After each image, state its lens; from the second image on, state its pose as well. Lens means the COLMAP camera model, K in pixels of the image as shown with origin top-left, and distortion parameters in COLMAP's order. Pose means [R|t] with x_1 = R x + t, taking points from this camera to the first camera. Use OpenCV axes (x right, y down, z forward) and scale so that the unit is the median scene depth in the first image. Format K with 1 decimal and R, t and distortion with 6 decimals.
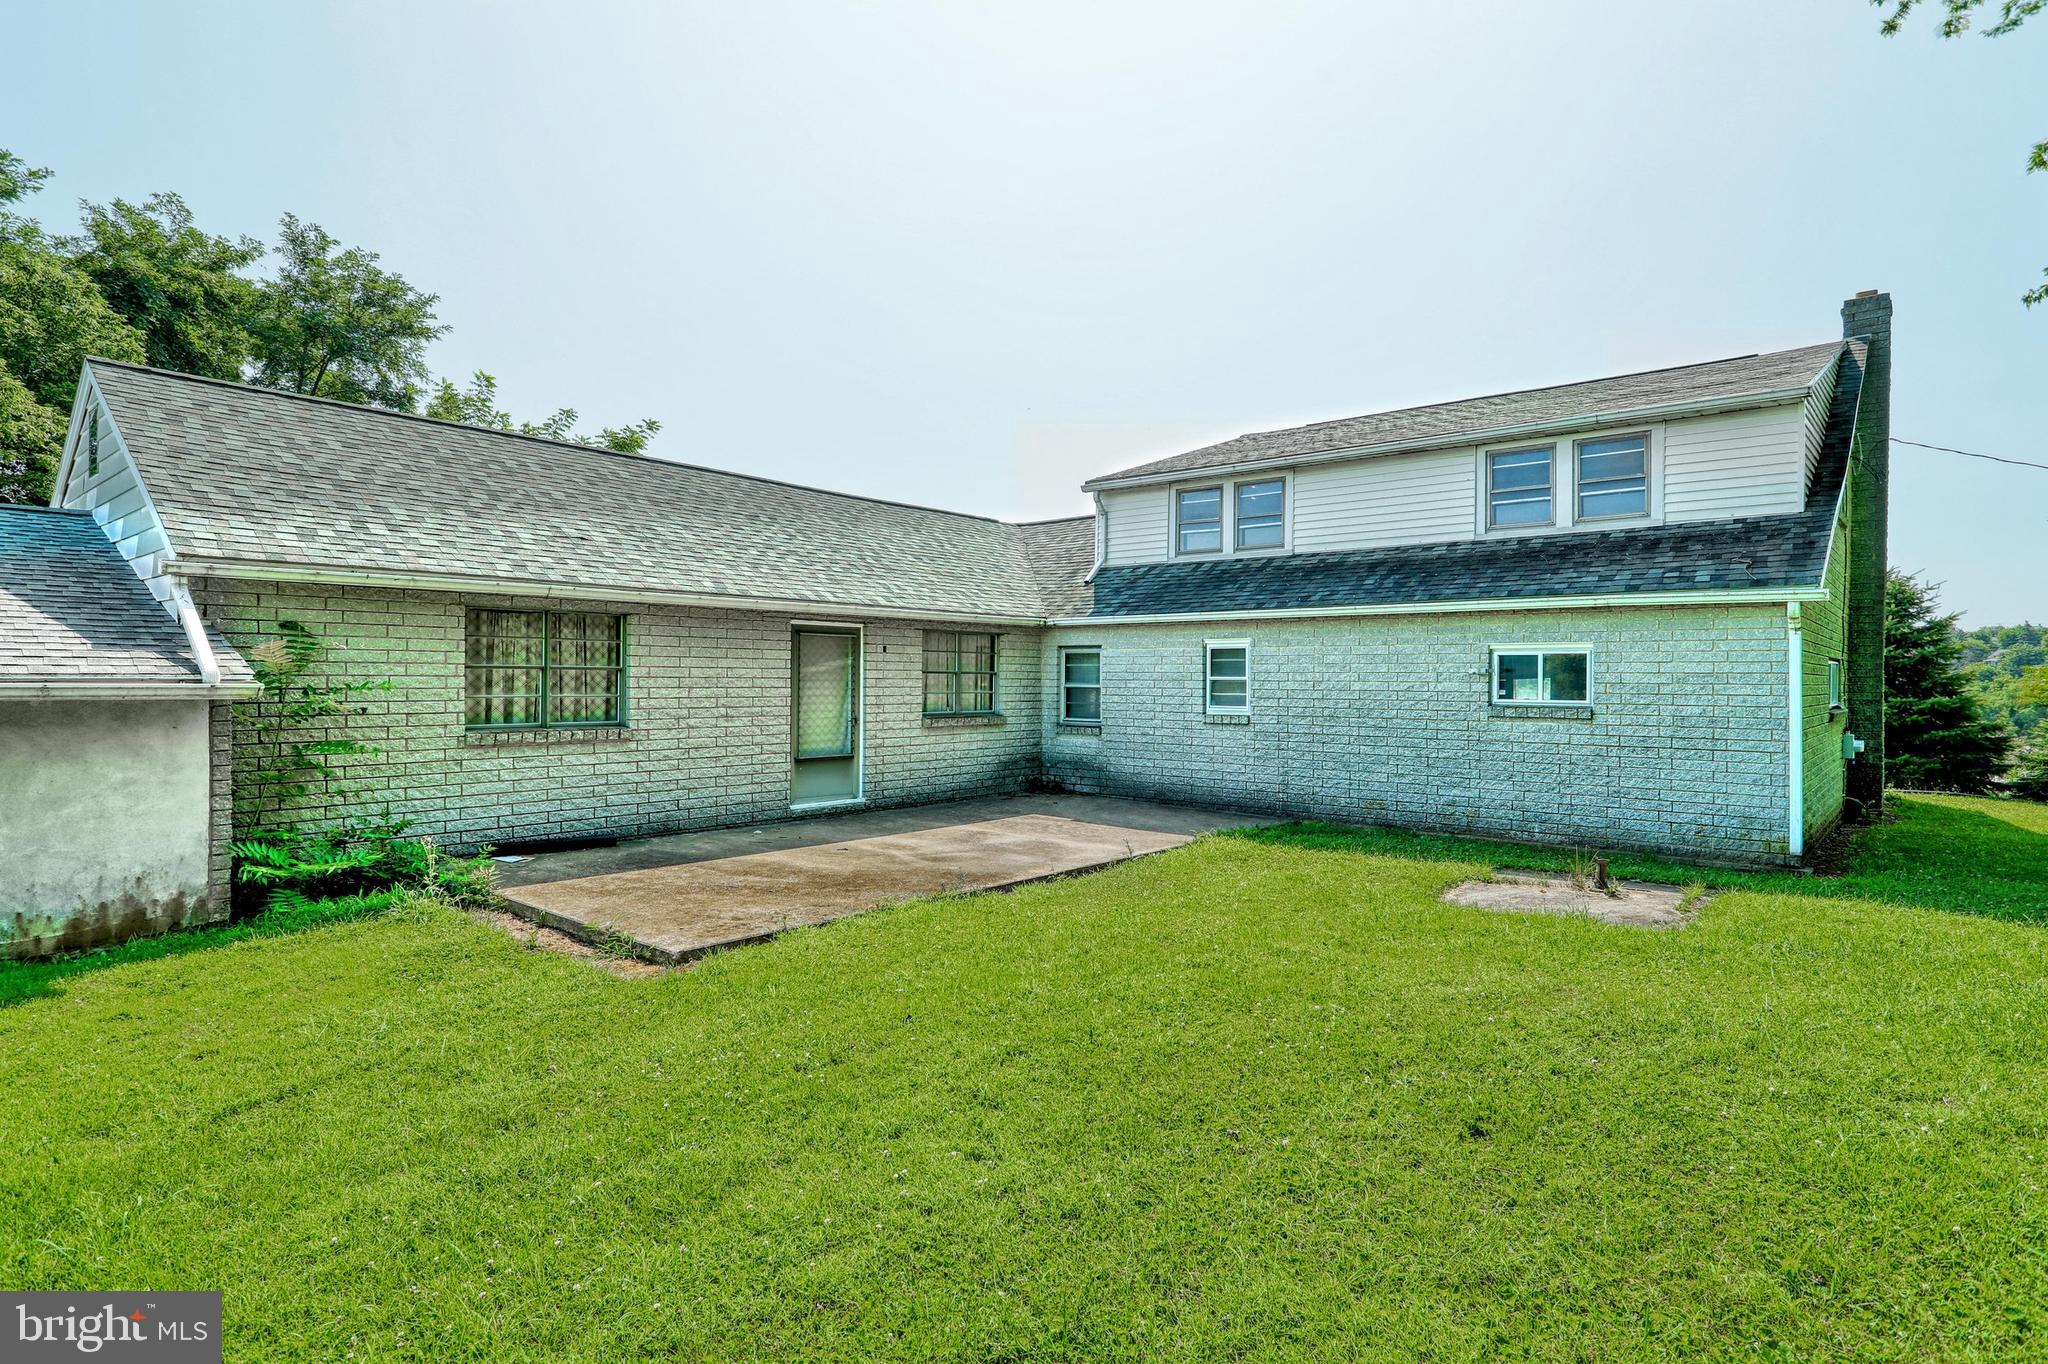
lens RADIAL K [[964.2, 0, 1024.6], [0, 964.2, 681.8], [0, 0, 1]] dist [0.003025, 0.002138]
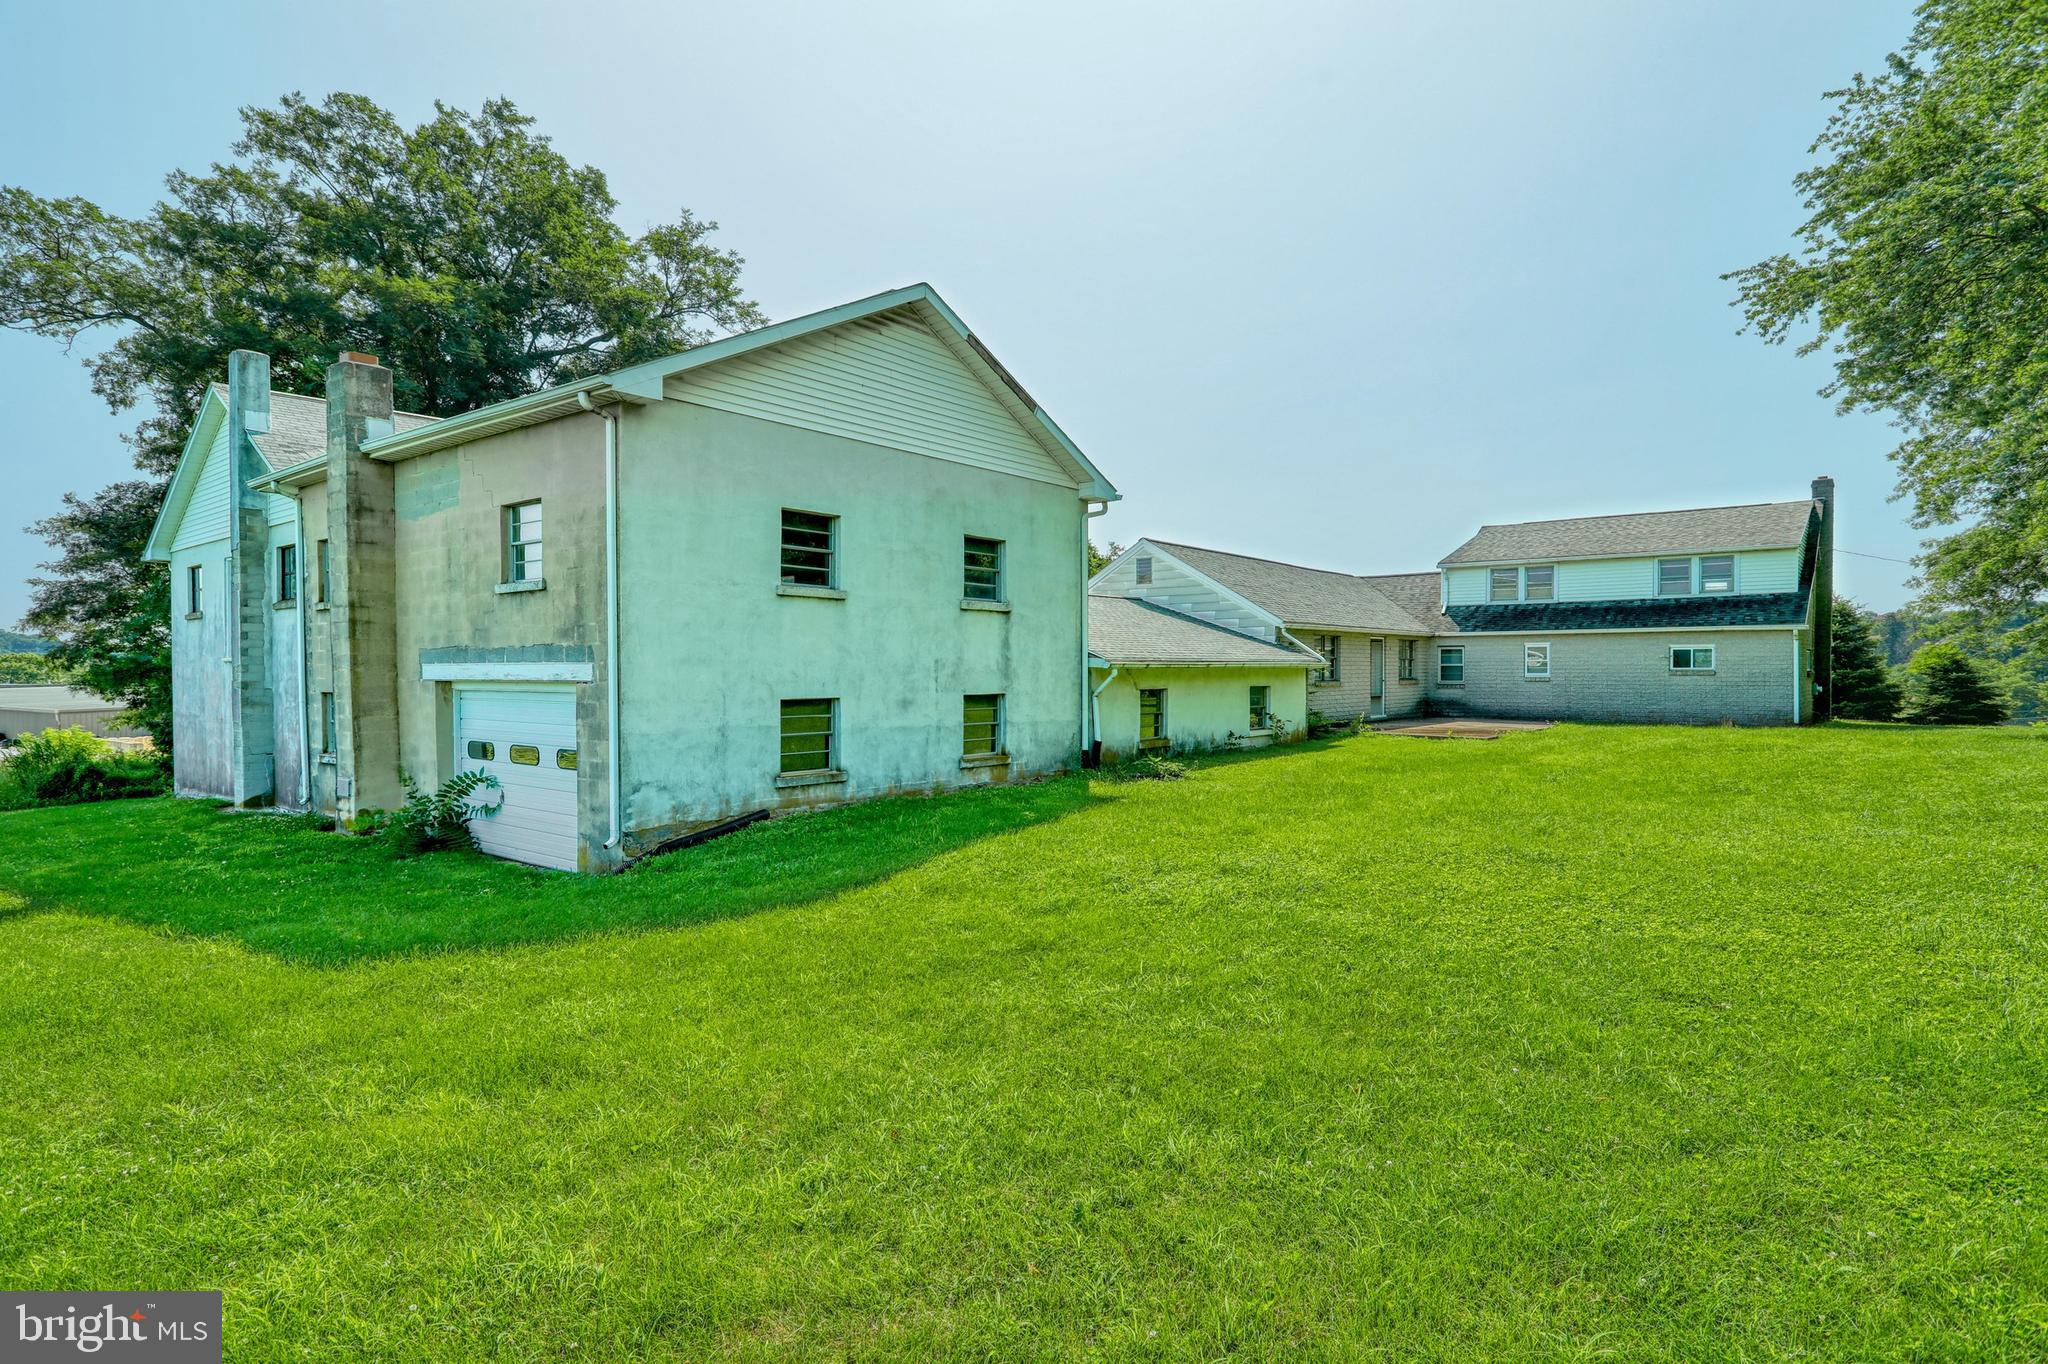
lens RADIAL K [[964.2, 0, 1024.3], [0, 964.2, 679.8], [0, 0, 1]] dist [0.003025, 0.002138]
pose [[0.999719, -0.008007, 0.022304, -1.031620], [0.007821, 0.999934, 0.008414, 0.012935], [-0.022370, -0.008238, 0.999716, -1.201096]]
